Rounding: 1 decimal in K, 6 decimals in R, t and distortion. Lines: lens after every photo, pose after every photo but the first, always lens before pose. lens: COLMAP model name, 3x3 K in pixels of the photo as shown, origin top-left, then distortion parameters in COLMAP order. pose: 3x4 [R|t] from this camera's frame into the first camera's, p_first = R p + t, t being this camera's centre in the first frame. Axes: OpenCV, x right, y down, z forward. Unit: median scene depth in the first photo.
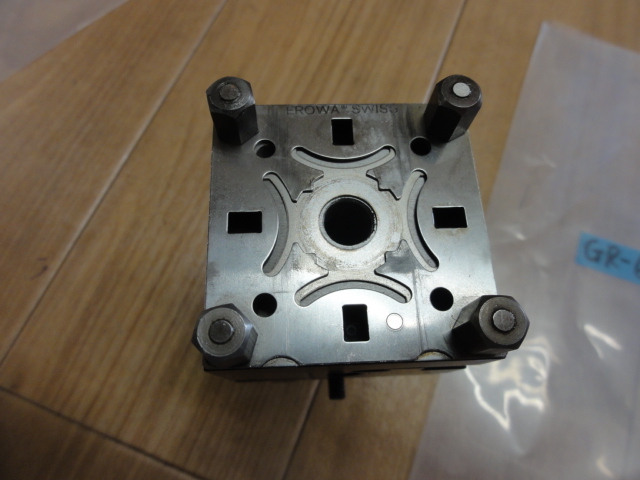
lens RADIAL K [[458.2, 0, 318.2], [0, 458.2, 240.6], [0, 0, 1]] dist [0.000697, -0.007772]
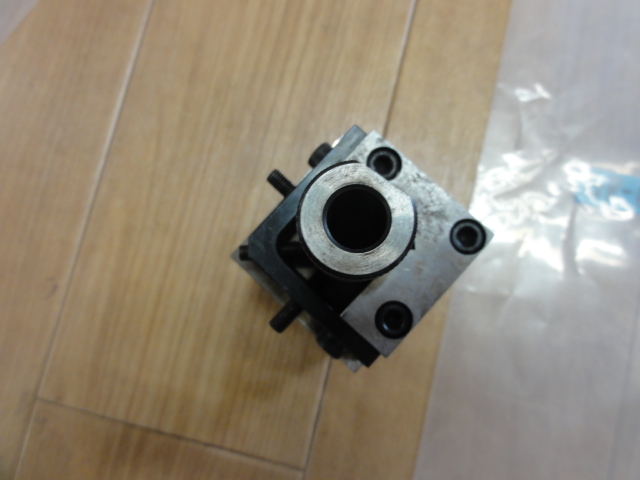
lens RADIAL K [[437.1, 0, 323.8], [0, 437.1, 238.0], [0, 0, 1]] dist [-0.001606, -0.002469]
pose [[0.987754, -0.146880, -0.052620, 0.073397], [0.155120, 0.960707, 0.230173, -0.176479], [0.016745, -0.235516, 0.971726, 0.069986]]
